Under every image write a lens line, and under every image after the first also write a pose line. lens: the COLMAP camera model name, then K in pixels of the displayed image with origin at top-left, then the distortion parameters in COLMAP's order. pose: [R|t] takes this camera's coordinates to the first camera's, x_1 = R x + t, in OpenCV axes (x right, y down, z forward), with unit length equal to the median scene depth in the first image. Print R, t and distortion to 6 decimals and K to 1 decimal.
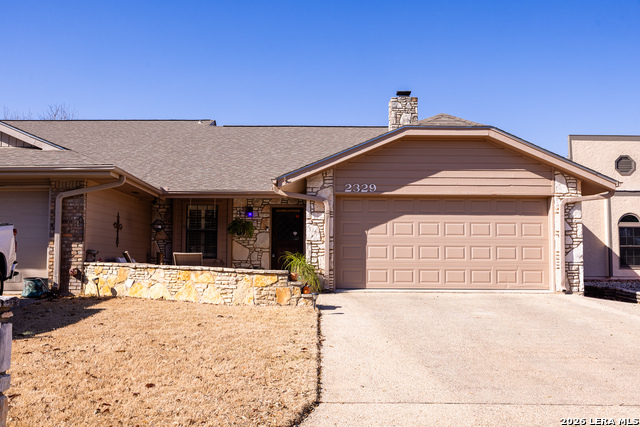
lens RADIAL K [[645.9, 0, 320.0], [0, 645.9, 212.9], [0, 0, 1]] dist [-0.026436, 0.000000]
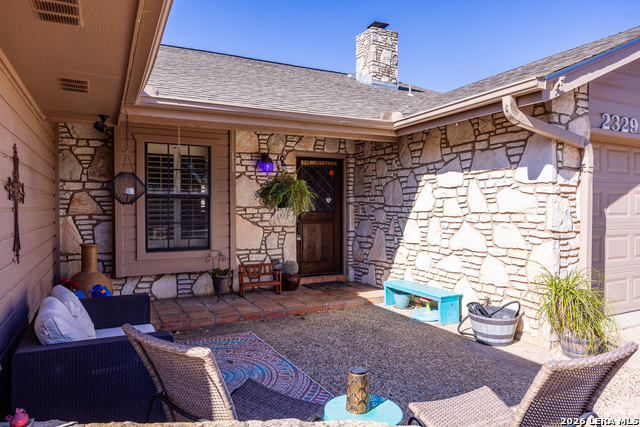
lens RADIAL K [[428.2, 0, 320.3], [0, 428.2, 214.9], [0, 0, 1]] dist [-0.006899, -0.002017]
pose [[0.884840, -0.014586, 0.465666, -0.239445], [-0.034475, 0.994720, 0.096666, 0.006209], [-0.464618, -0.101587, 0.879665, 0.649423]]
